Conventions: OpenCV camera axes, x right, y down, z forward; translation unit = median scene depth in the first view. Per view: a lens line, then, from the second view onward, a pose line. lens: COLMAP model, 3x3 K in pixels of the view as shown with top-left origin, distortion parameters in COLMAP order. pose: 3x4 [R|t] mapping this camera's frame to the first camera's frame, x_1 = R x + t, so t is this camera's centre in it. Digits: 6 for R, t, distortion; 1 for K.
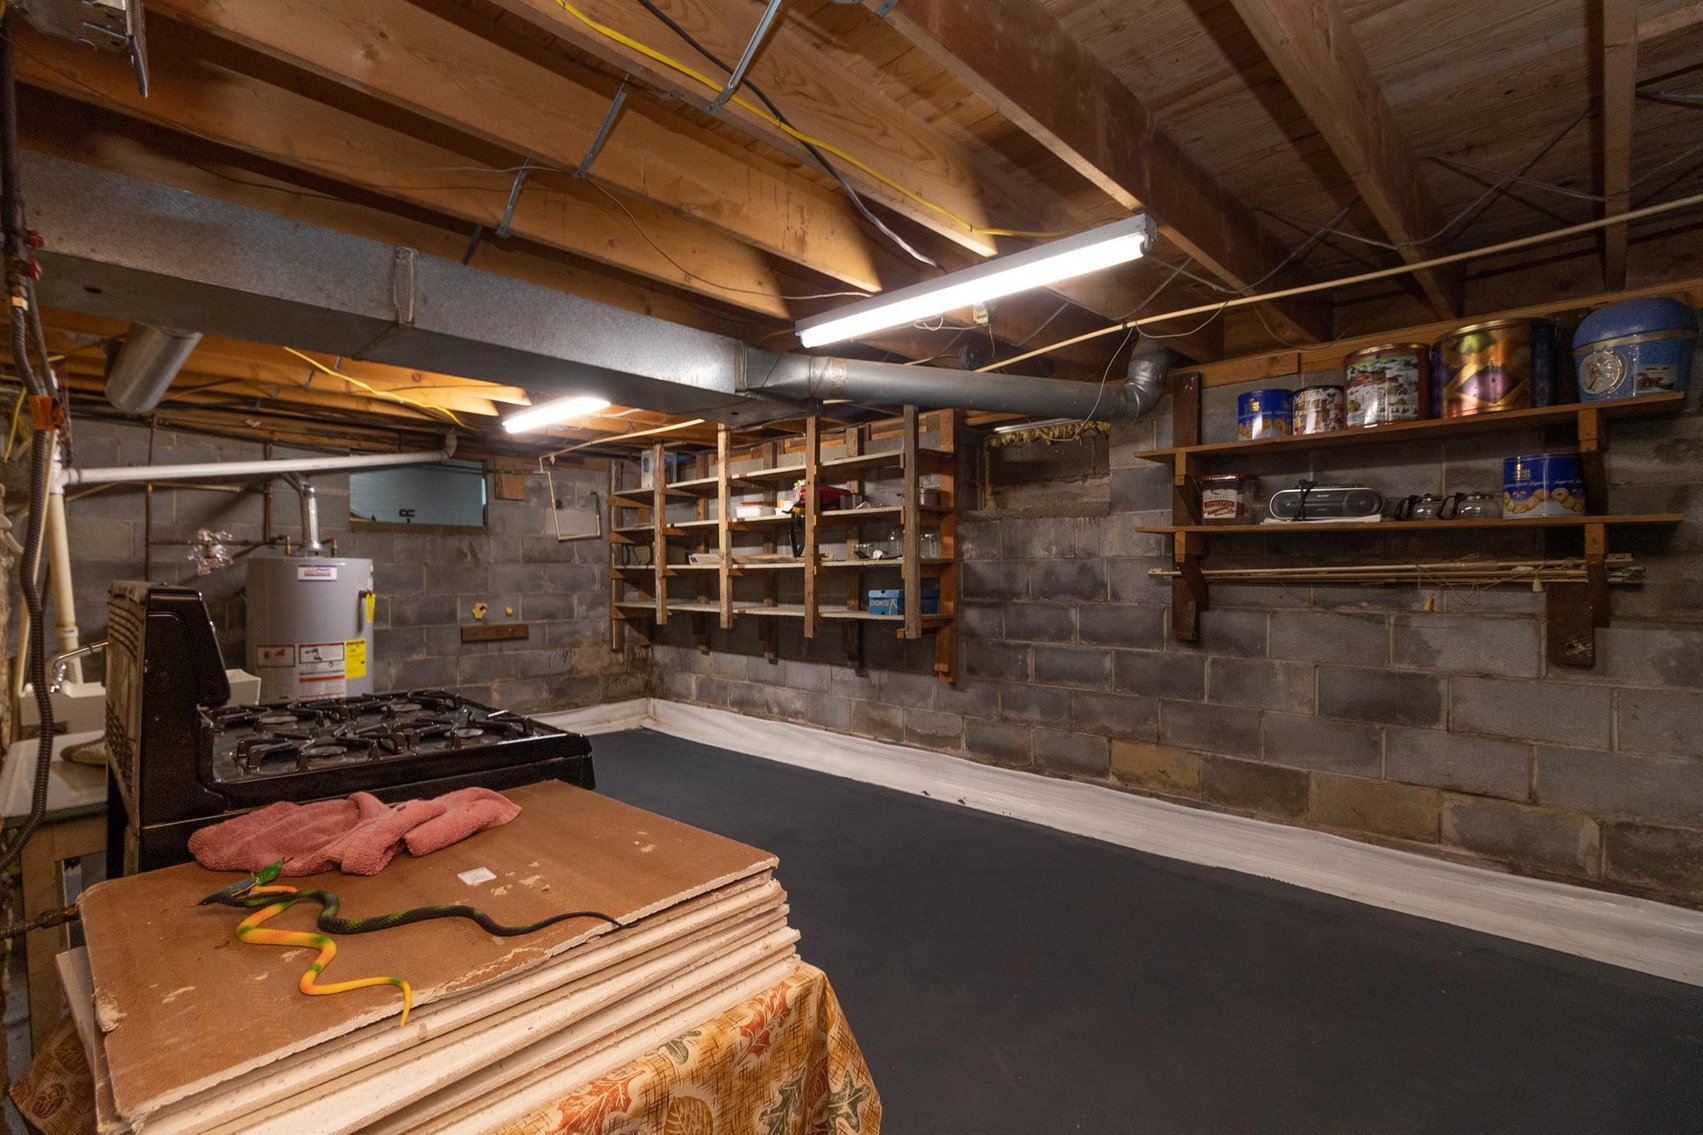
lens RADIAL K [[768.8, 0, 851.9], [0, 768.8, 577.8], [0, 0, 1]] dist [0.001190, 0.000126]
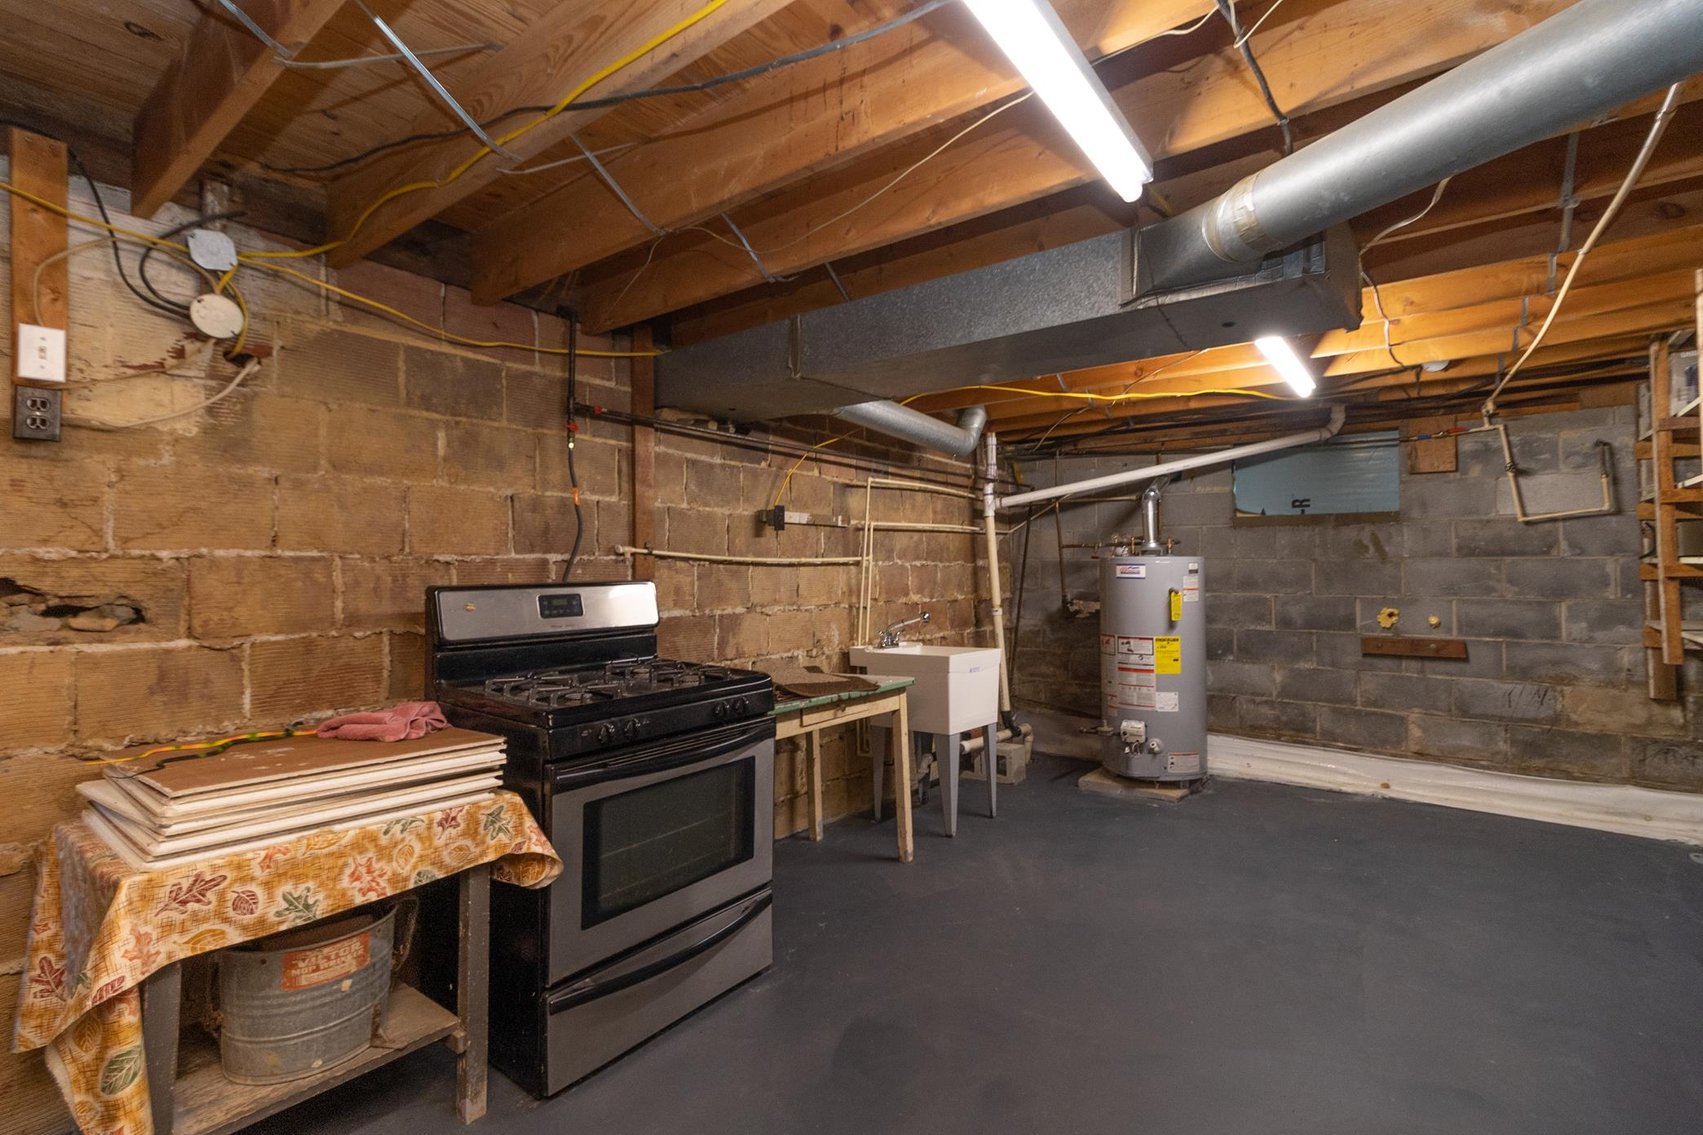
lens RADIAL K [[775.9, 0, 848.9], [0, 775.9, 545.0], [0, 0, 1]] dist [0.004601, -0.000771]
pose [[0.114592, -0.027377, -0.993035, 0.242512], [-0.003627, 0.999602, -0.027976, -0.007481], [0.993406, 0.006808, 0.114447, 0.341710]]
